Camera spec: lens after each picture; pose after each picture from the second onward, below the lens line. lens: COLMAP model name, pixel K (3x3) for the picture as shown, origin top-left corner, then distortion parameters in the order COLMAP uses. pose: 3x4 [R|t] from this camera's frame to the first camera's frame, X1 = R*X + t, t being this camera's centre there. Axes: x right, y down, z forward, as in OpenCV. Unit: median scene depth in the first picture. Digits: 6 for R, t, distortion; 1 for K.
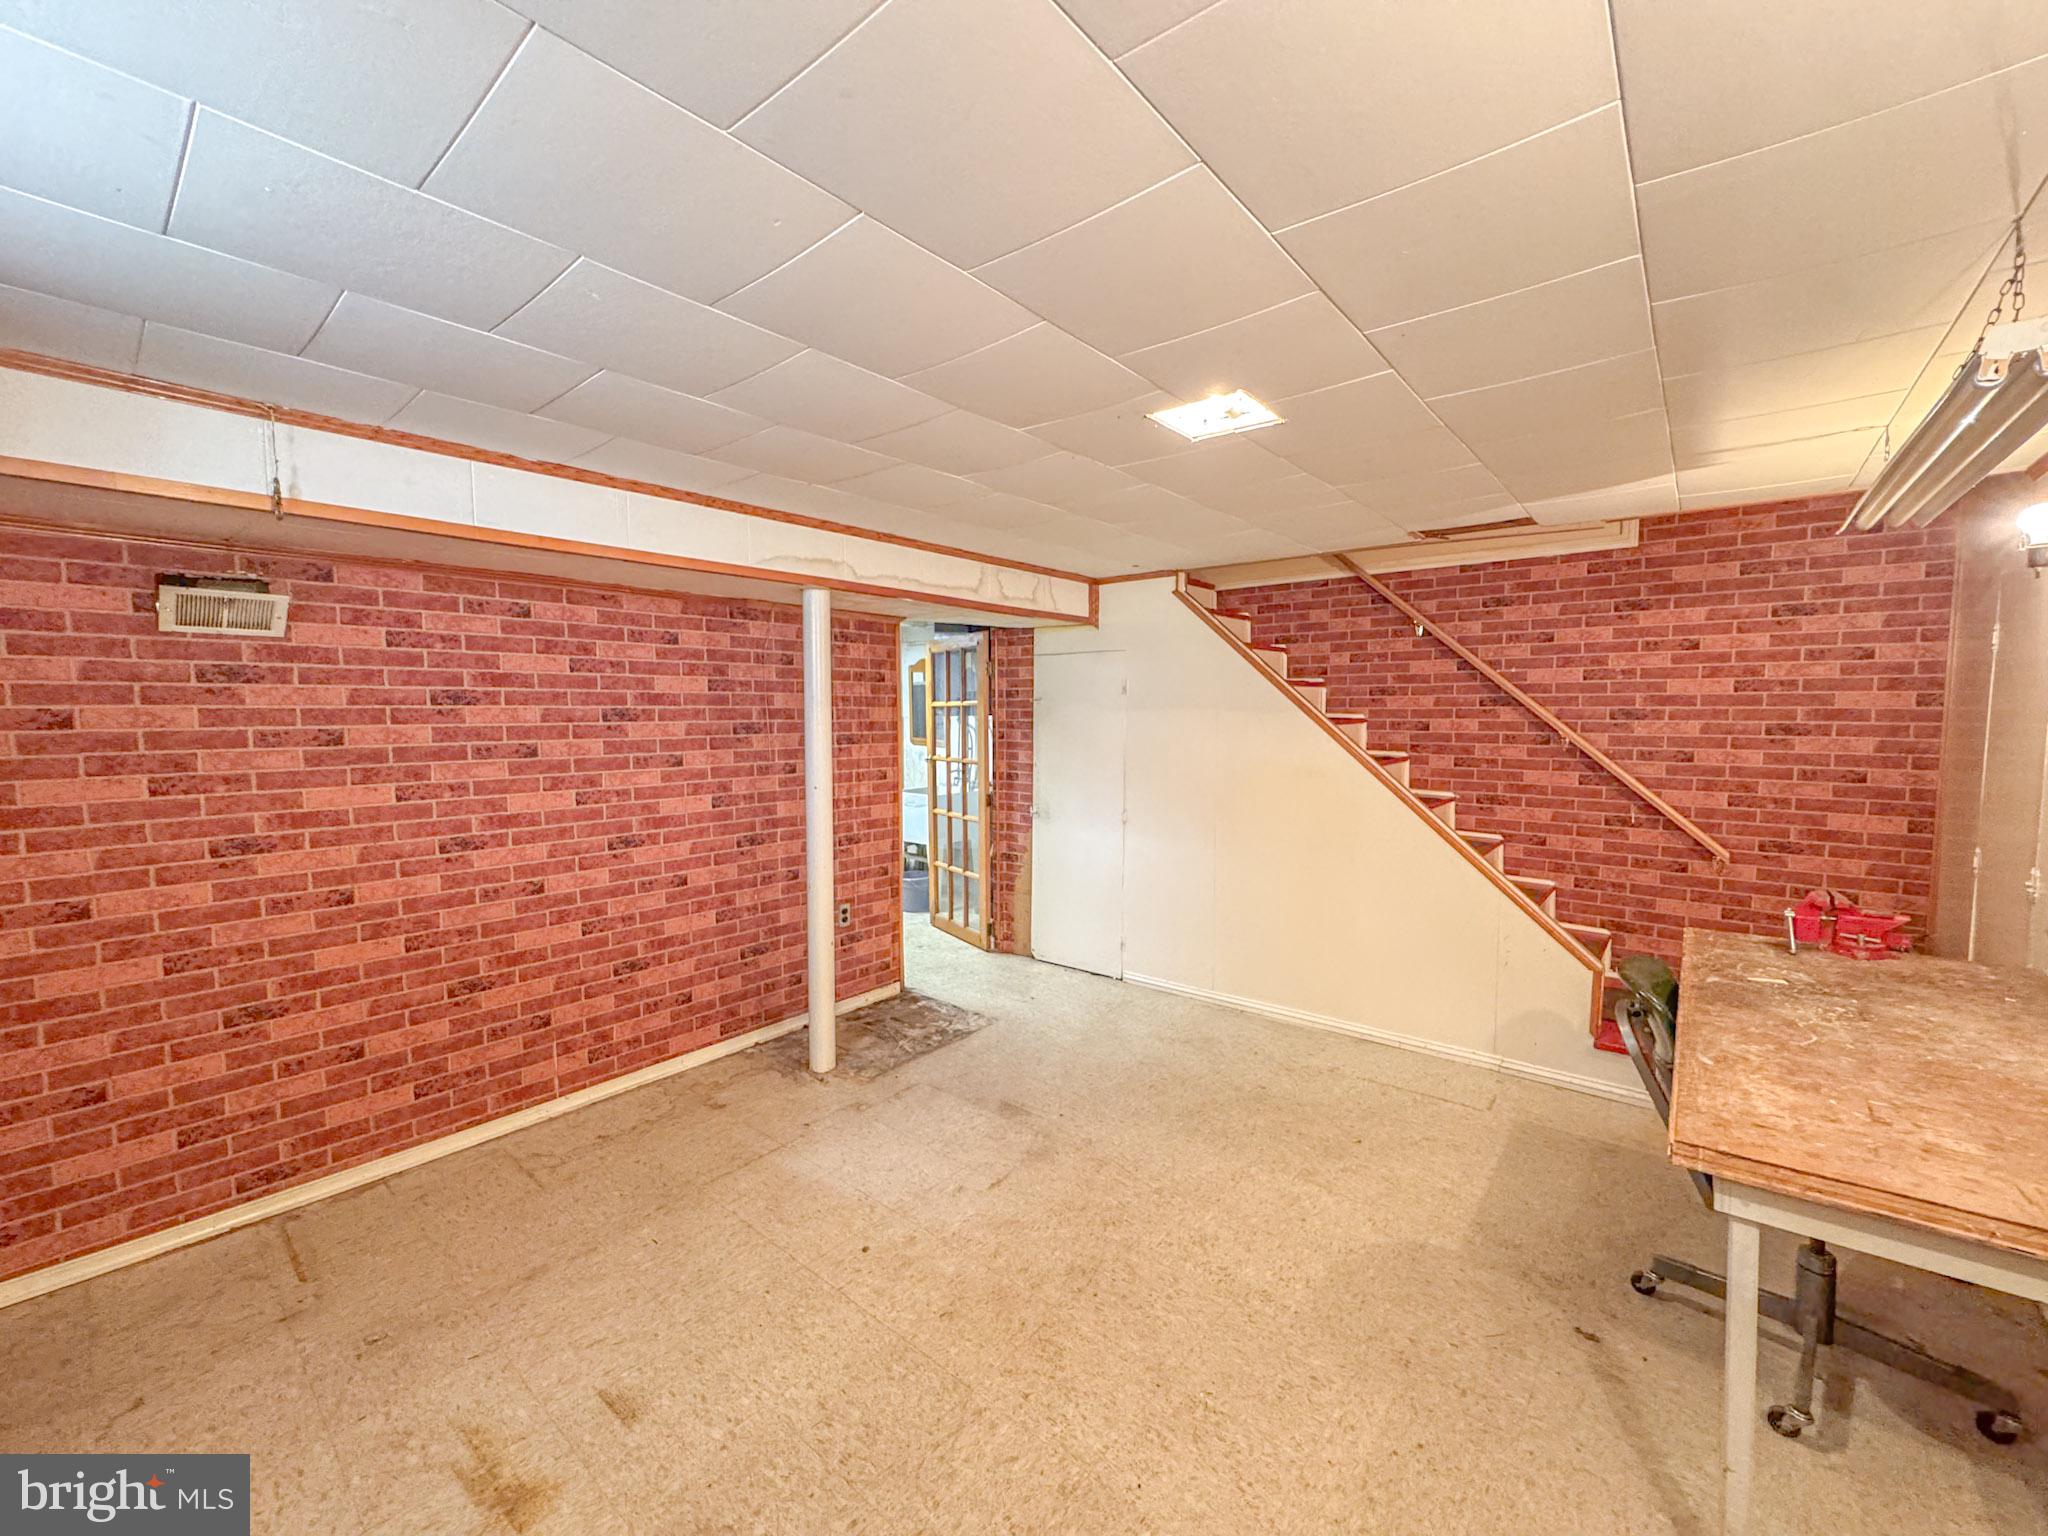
lens RADIAL K [[816.4, 0, 1023.9], [0, 816.4, 767.0], [0, 0, 1]] dist [-0.002521, 0.000219]
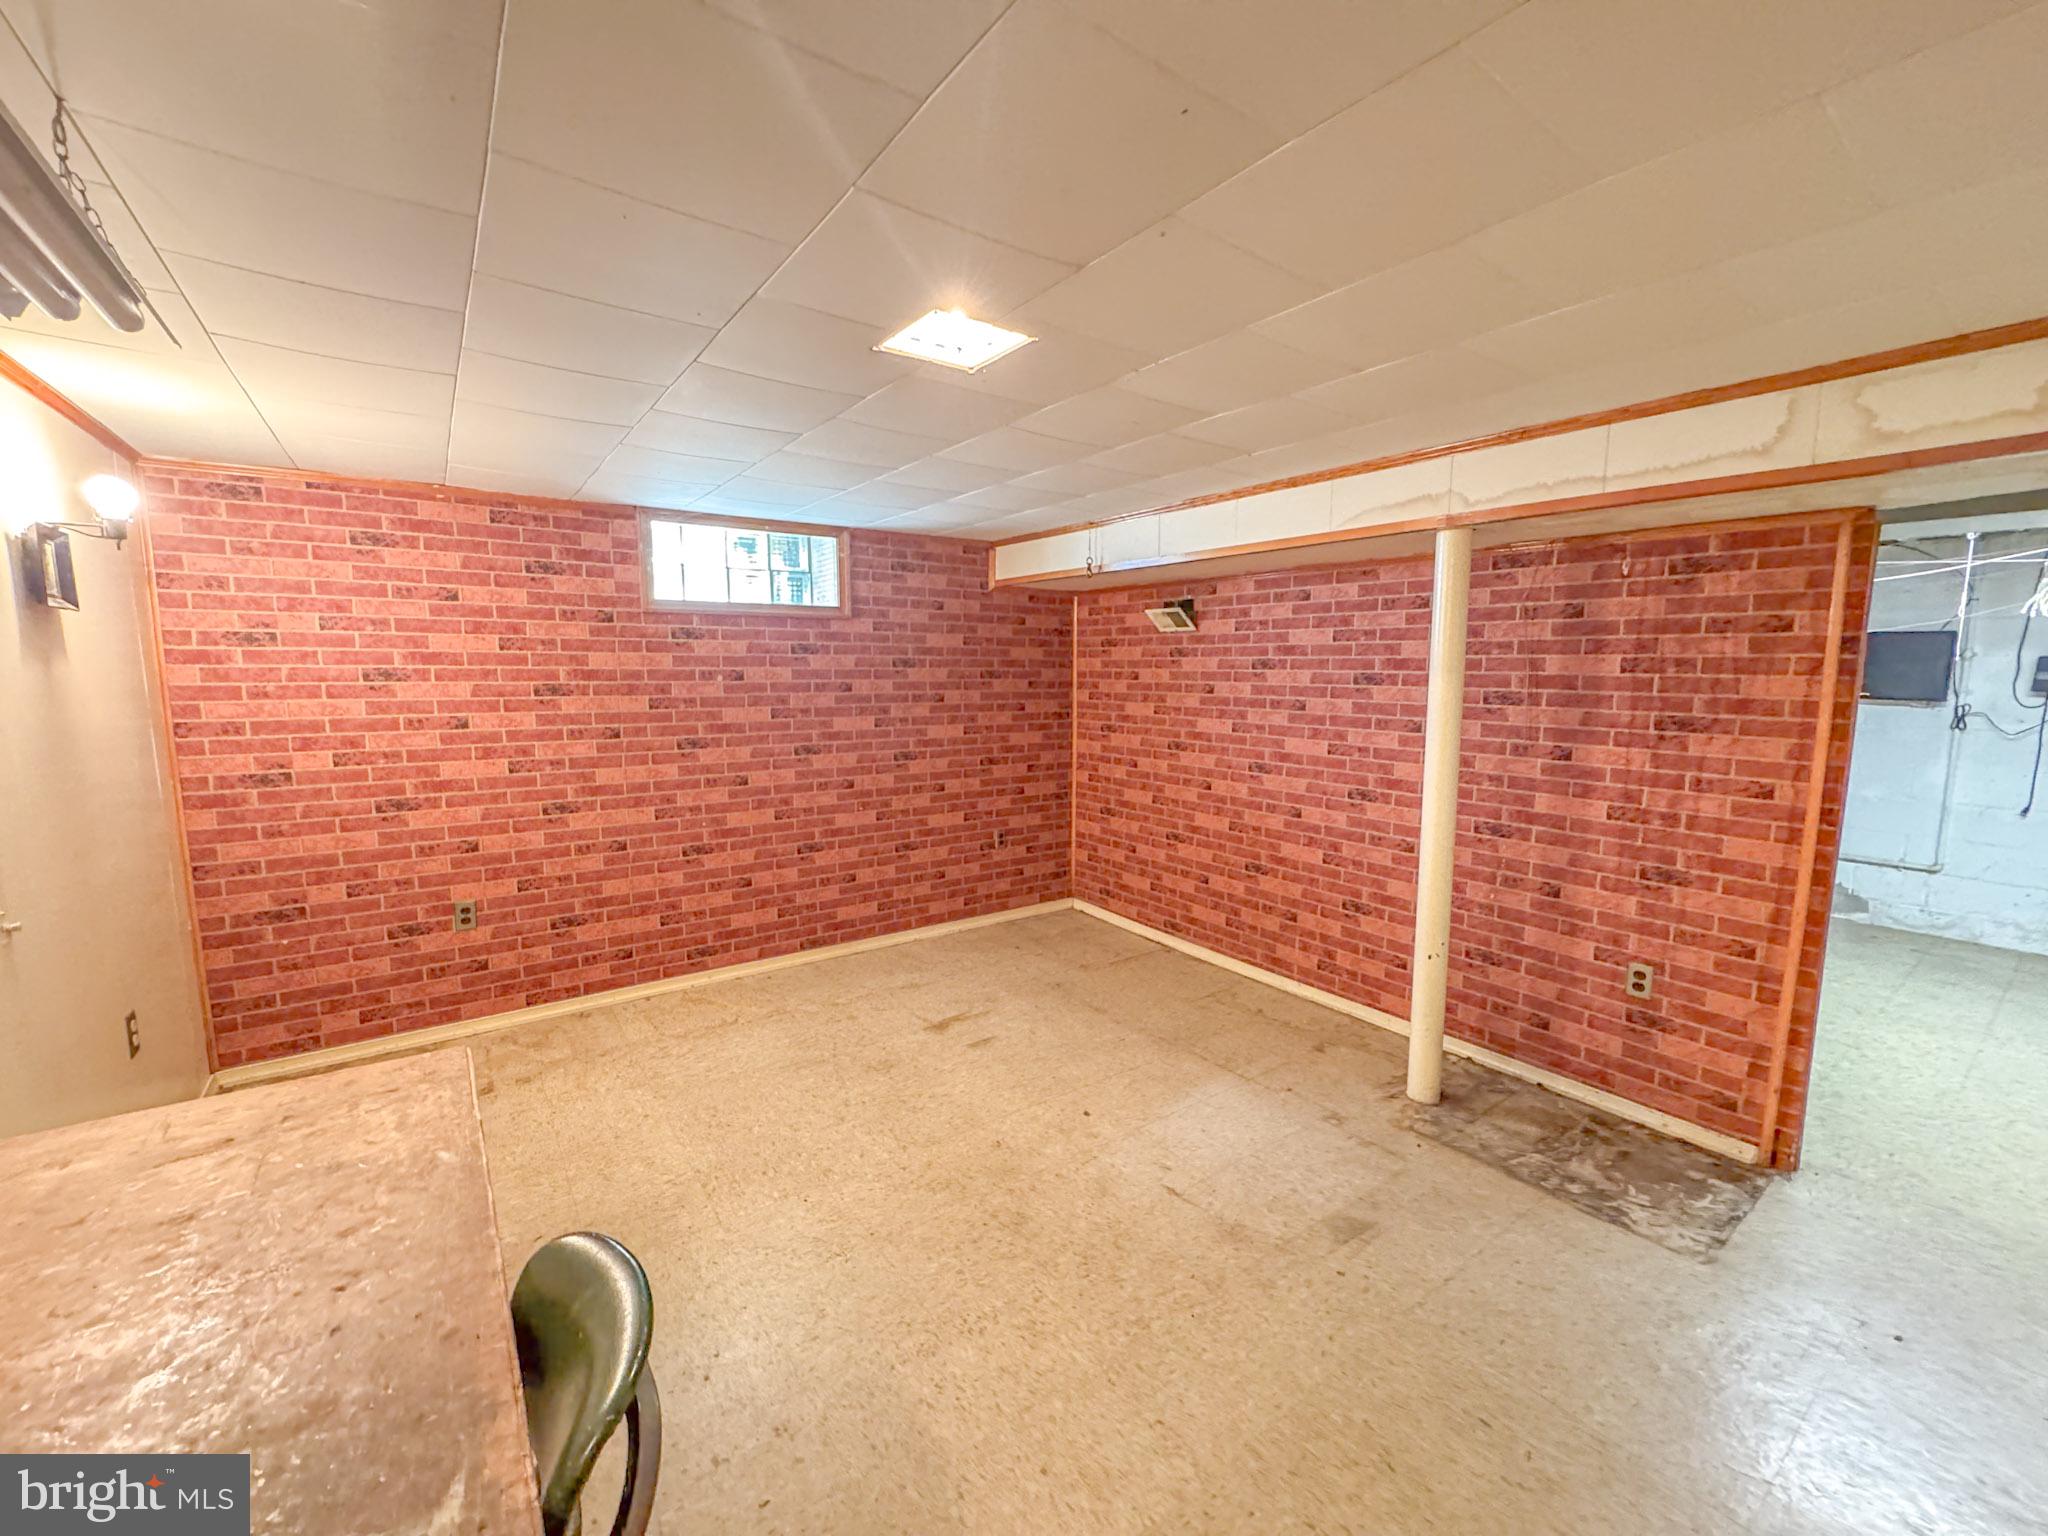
lens RADIAL K [[816.4, 0, 1023.9], [0, 816.4, 767.0], [0, 0, 1]] dist [-0.002521, 0.000219]
pose [[-0.238093, 0.120363, -0.963755, 0.736462], [-0.072693, 0.987300, 0.141262, -0.073355], [0.968518, 0.103692, -0.226320, 0.872554]]
